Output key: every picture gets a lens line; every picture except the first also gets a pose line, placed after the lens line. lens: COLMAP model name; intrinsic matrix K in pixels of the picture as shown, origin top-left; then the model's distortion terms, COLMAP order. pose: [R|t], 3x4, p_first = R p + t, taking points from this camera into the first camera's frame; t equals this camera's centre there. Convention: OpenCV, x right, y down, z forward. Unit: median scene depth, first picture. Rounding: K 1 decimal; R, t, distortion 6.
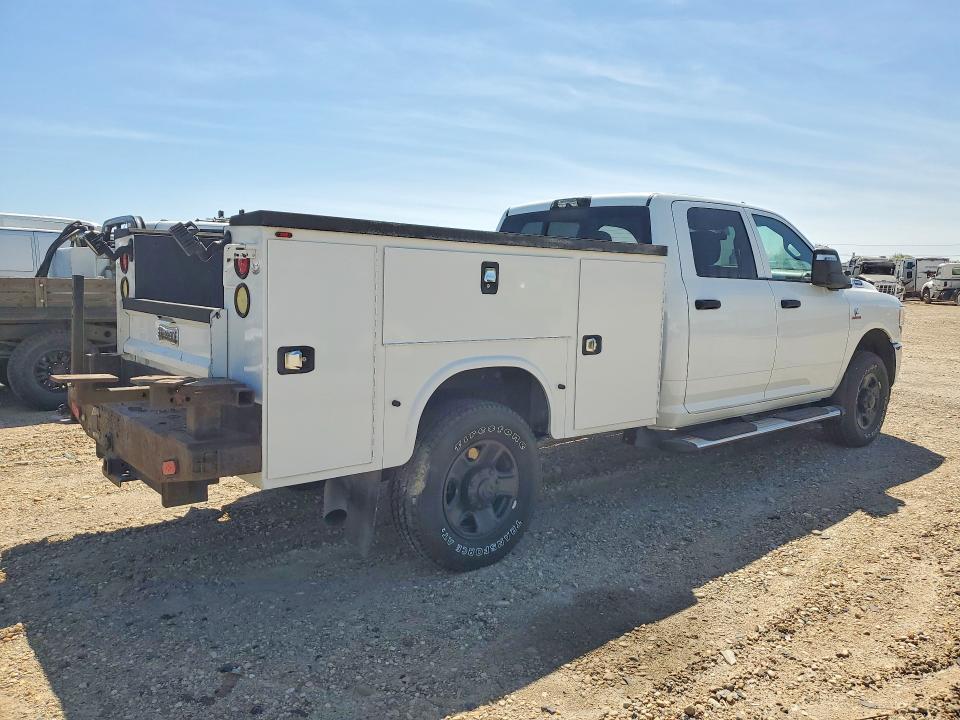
lens RADIAL K [[755.9, 0, 474.0], [0, 755.9, 364.8], [0, 0, 1]] dist [0.008592, -0.000132]
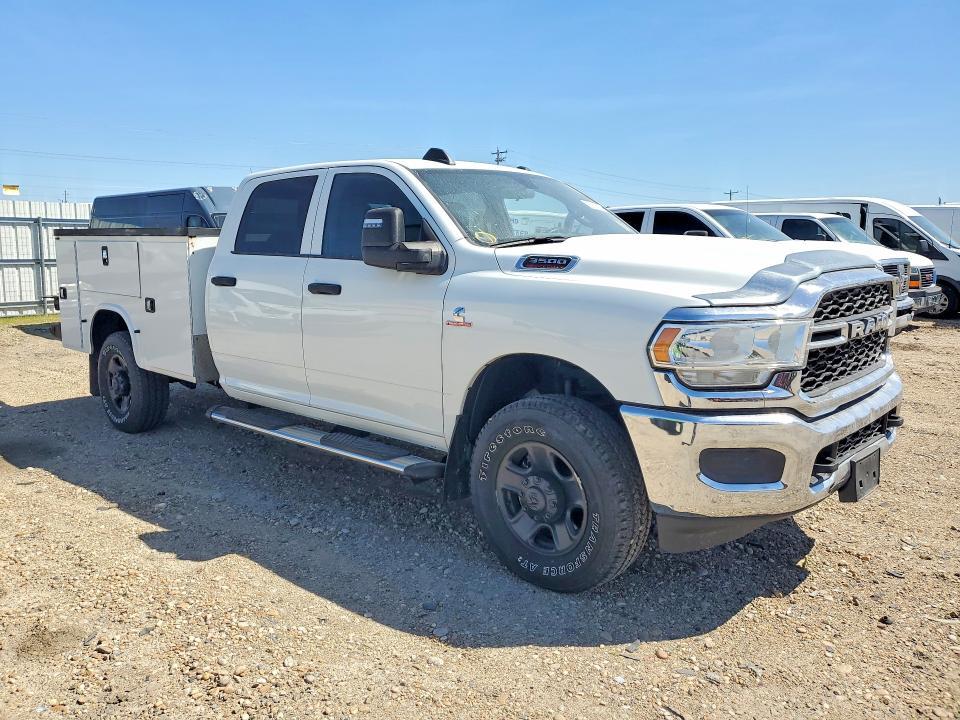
lens RADIAL K [[755.9, 0, 482.9], [0, 755.9, 354.7], [0, 0, 1]] dist [0.008592, -0.000132]
pose [[0.130587, 0.115604, -0.984674, 1.339287], [-0.118996, 0.987827, 0.100192, -0.123409], [0.984270, 0.104089, 0.142754, 1.187628]]
